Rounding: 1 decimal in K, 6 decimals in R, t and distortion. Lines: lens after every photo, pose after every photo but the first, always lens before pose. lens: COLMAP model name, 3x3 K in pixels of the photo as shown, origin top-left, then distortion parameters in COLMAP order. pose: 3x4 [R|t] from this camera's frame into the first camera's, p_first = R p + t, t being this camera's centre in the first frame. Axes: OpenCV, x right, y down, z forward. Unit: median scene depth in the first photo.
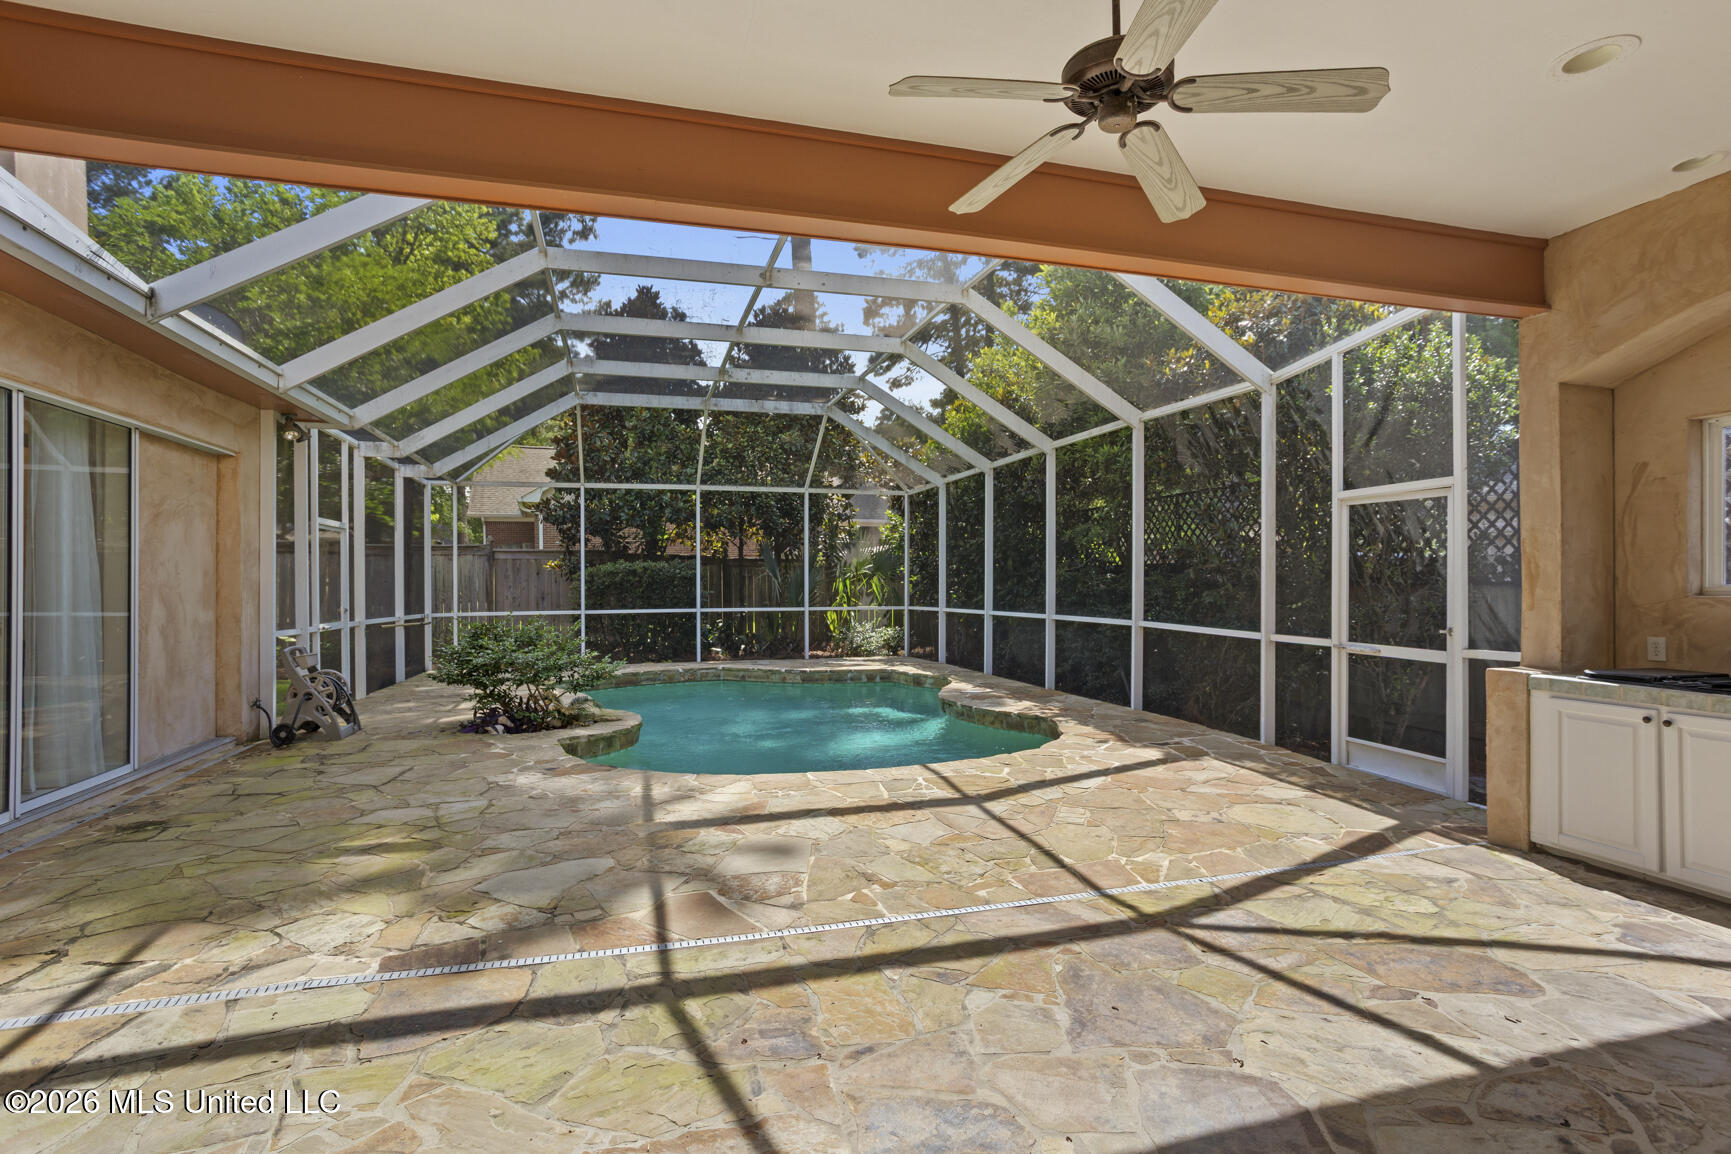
lens RADIAL K [[844.9, 0, 854.6], [0, 844.9, 581.0], [0, 0, 1]] dist [-0.045854, 0.027068]
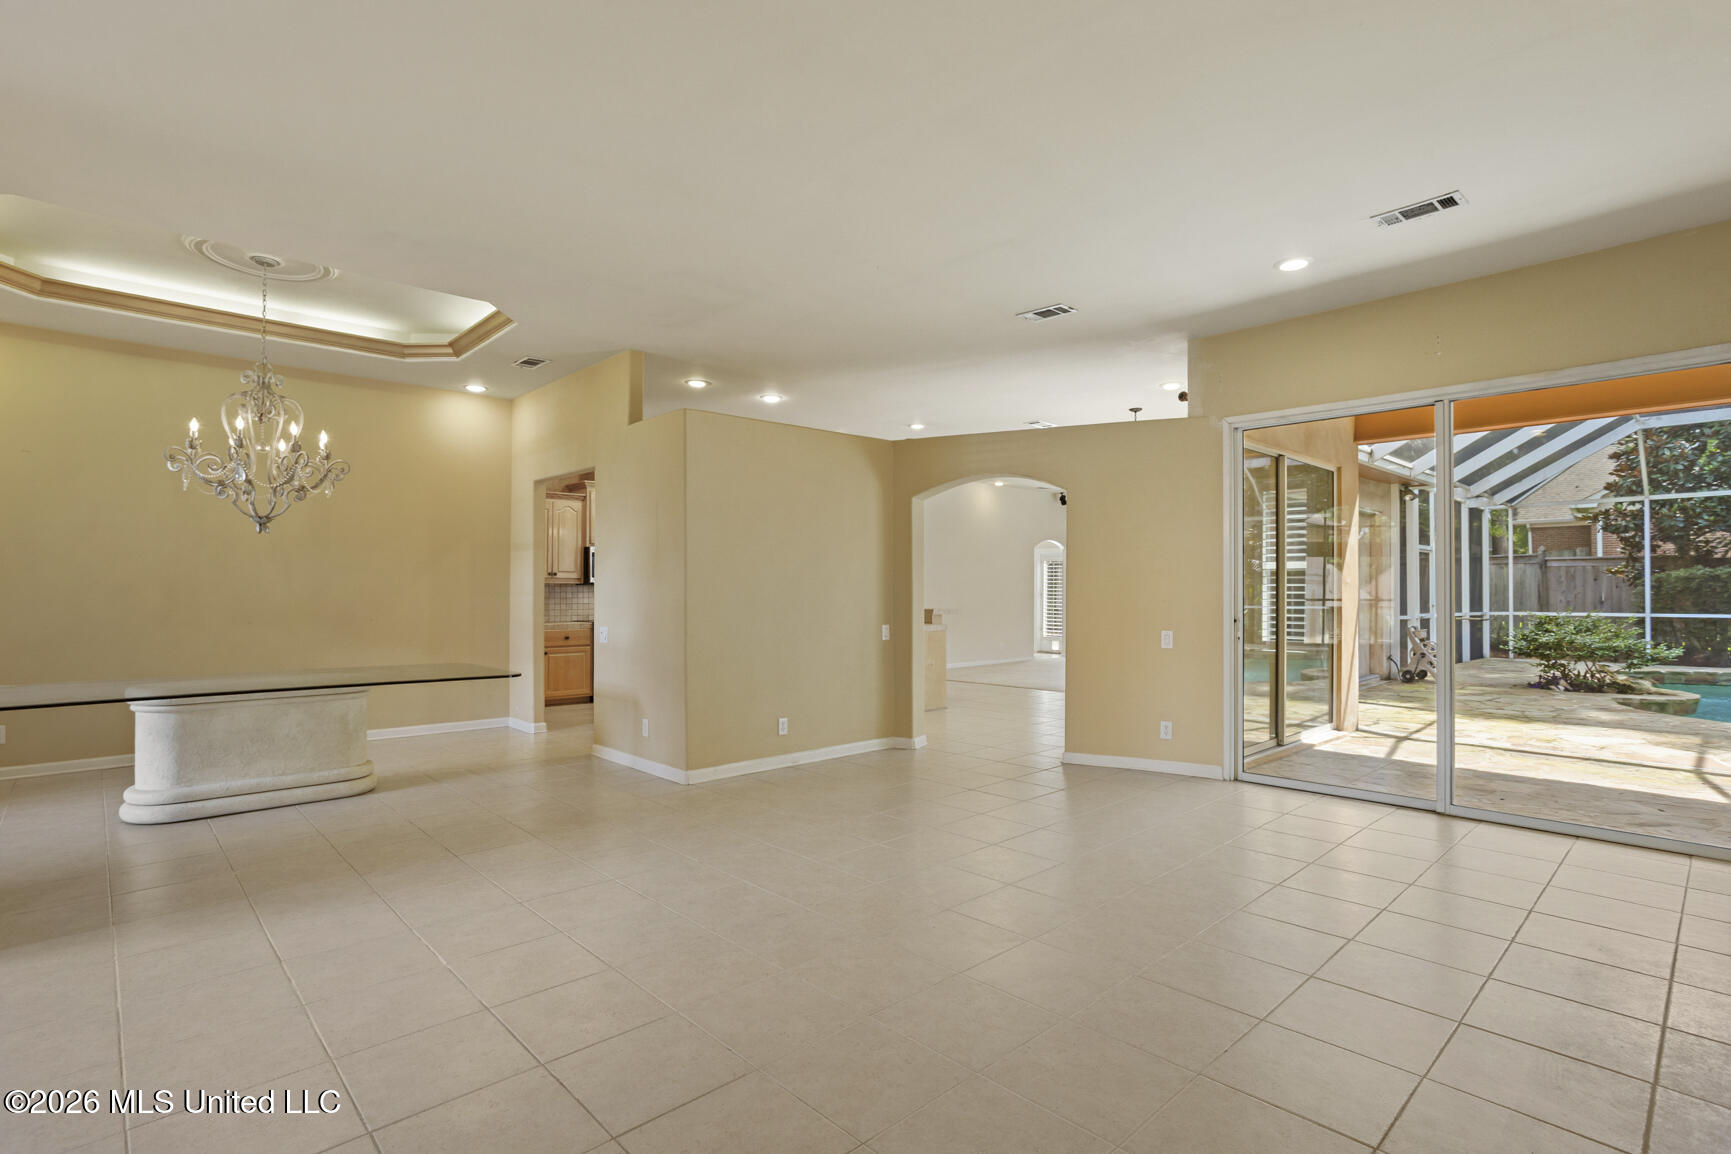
lens RADIAL K [[844.9, 0, 864.8], [0, 844.9, 591.0], [0, 0, 1]] dist [-0.045854, 0.027068]
pose [[0.467115, -0.002761, -0.884192, 0.154142], [0.003464, 0.999993, -0.001293, 0.004820], [0.884190, -0.002459, 0.467121, -0.402261]]
